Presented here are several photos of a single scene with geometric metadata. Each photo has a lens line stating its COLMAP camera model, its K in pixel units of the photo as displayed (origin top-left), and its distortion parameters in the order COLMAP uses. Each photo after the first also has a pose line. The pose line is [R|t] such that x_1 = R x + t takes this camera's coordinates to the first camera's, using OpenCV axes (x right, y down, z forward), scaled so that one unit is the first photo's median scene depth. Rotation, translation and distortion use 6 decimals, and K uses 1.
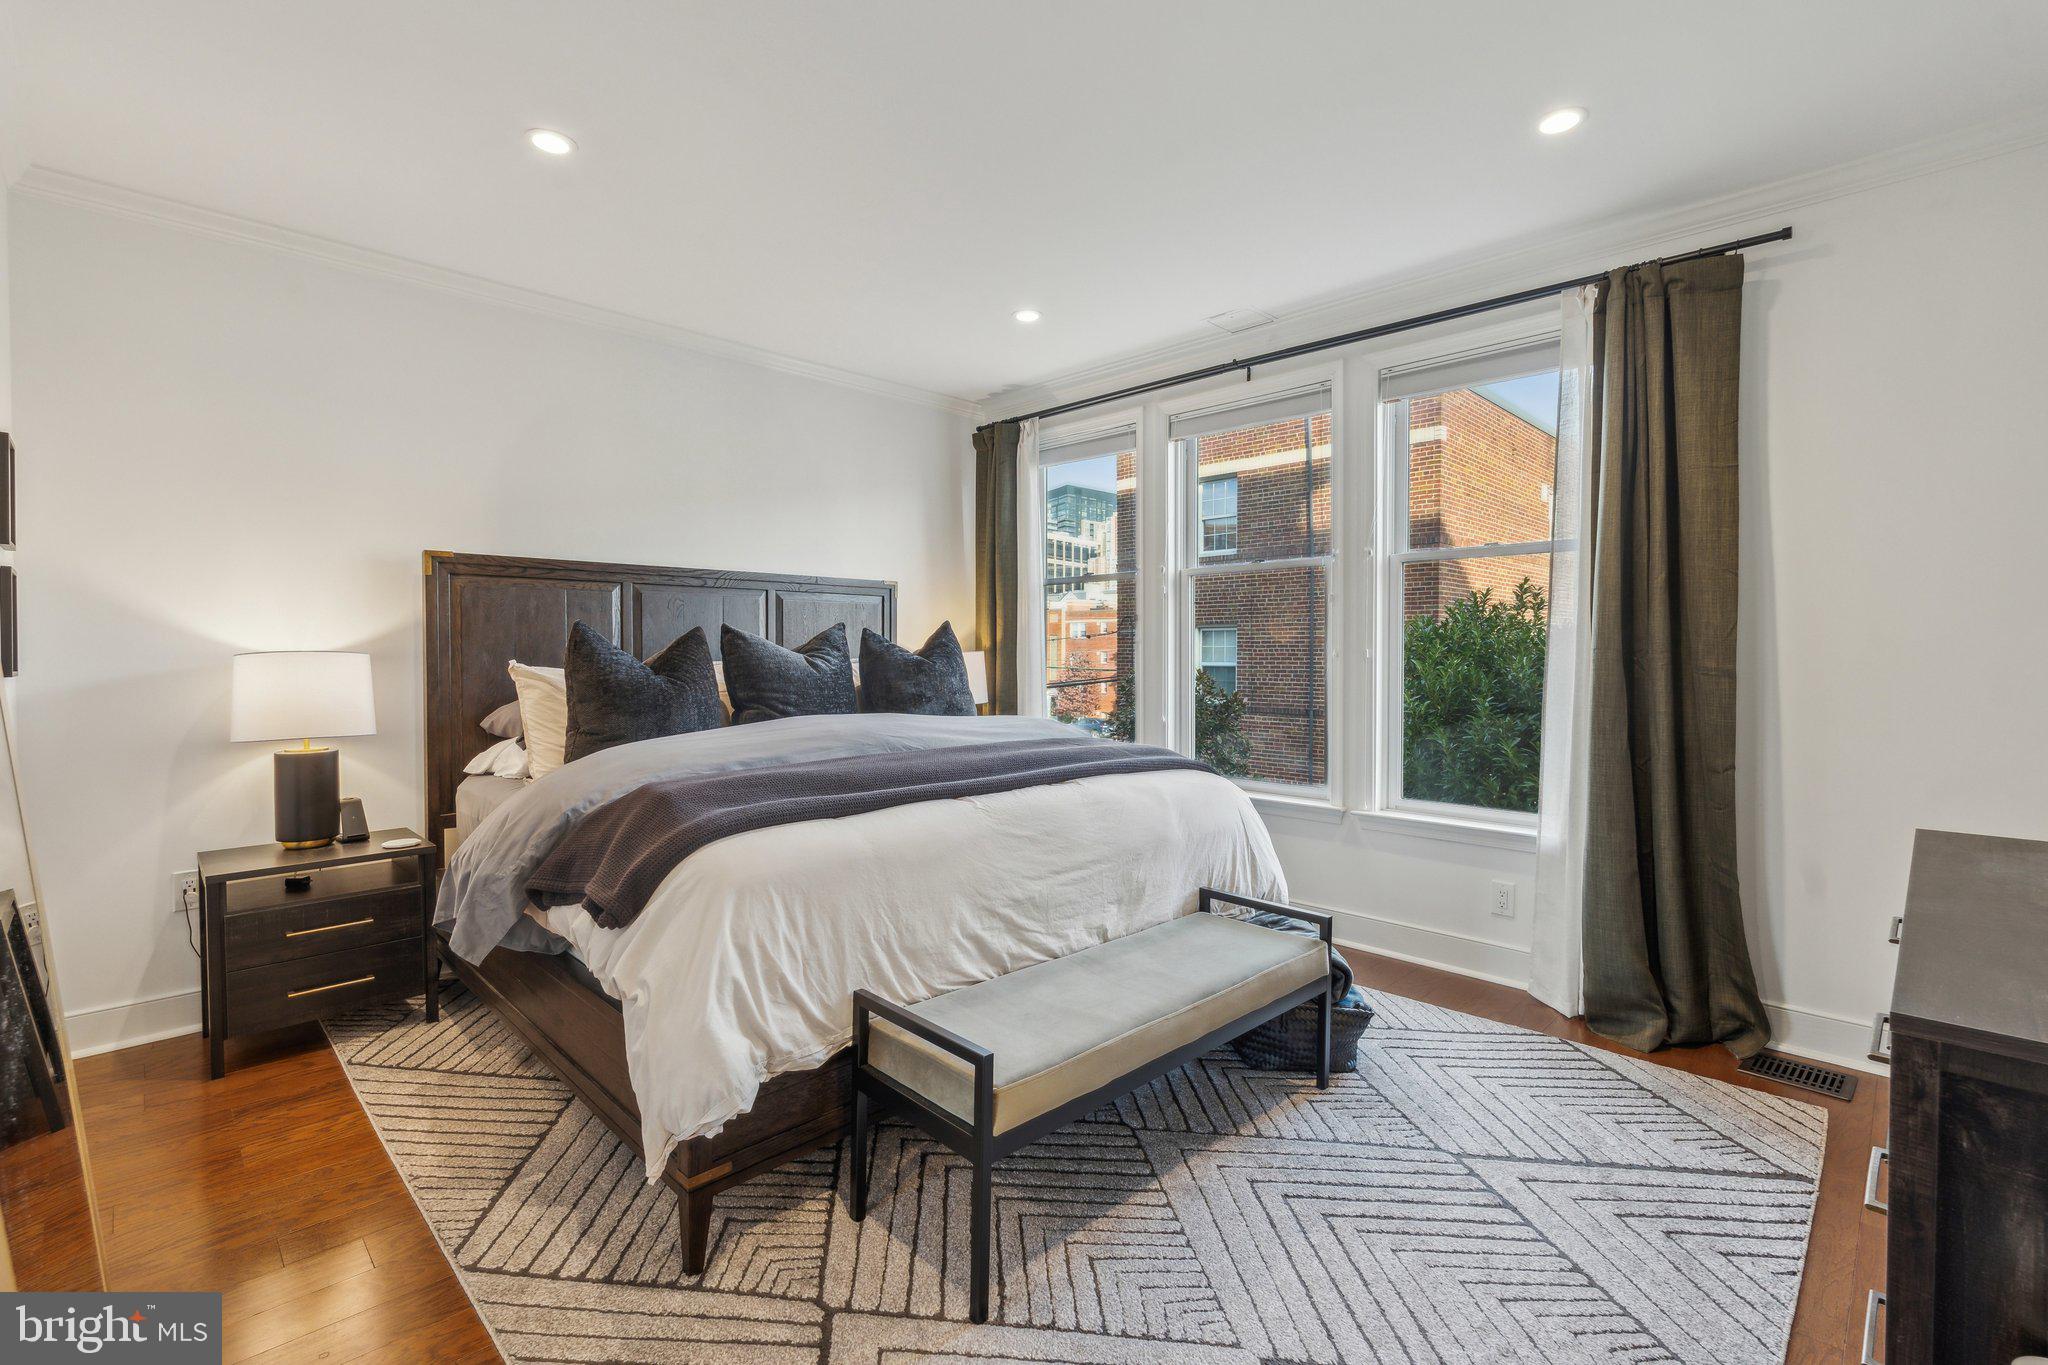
lens RADIAL K [[916.1, 0, 1018.8], [0, 916.1, 674.3], [0, 0, 1]] dist [0.001555, 0.000659]
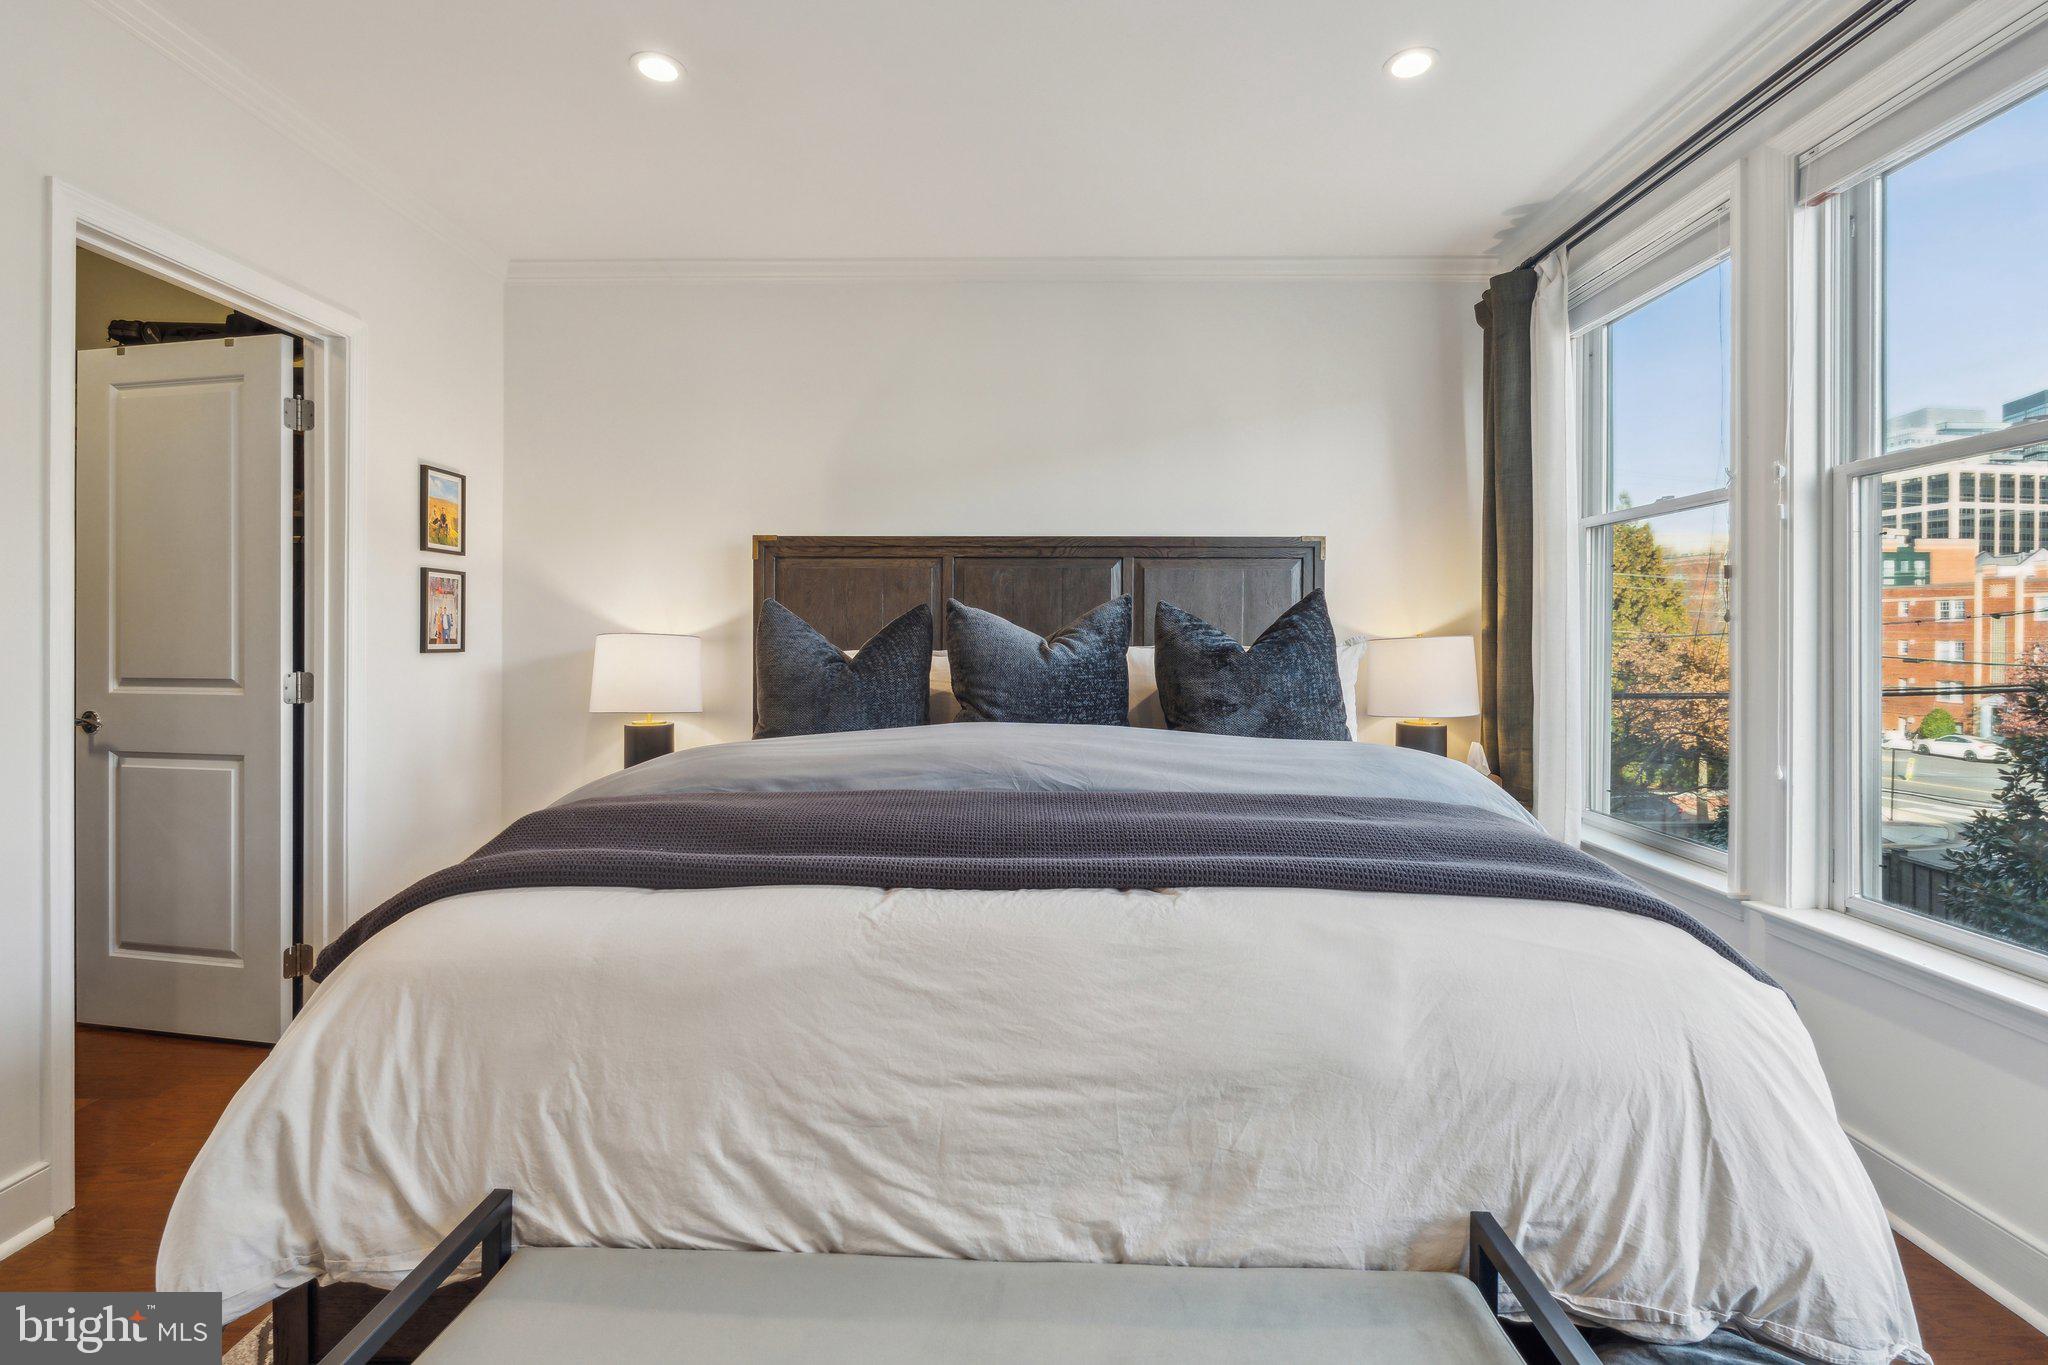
lens RADIAL K [[923.4, 0, 1028.0], [0, 923.4, 640.2], [0, 0, 1]] dist [-0.002018, 0.000196]
pose [[0.706251, 0.004573, -0.707947, 0.373310], [-0.020875, 0.999679, -0.014368, -0.011837], [0.707654, 0.024926, 0.706119, 0.606637]]
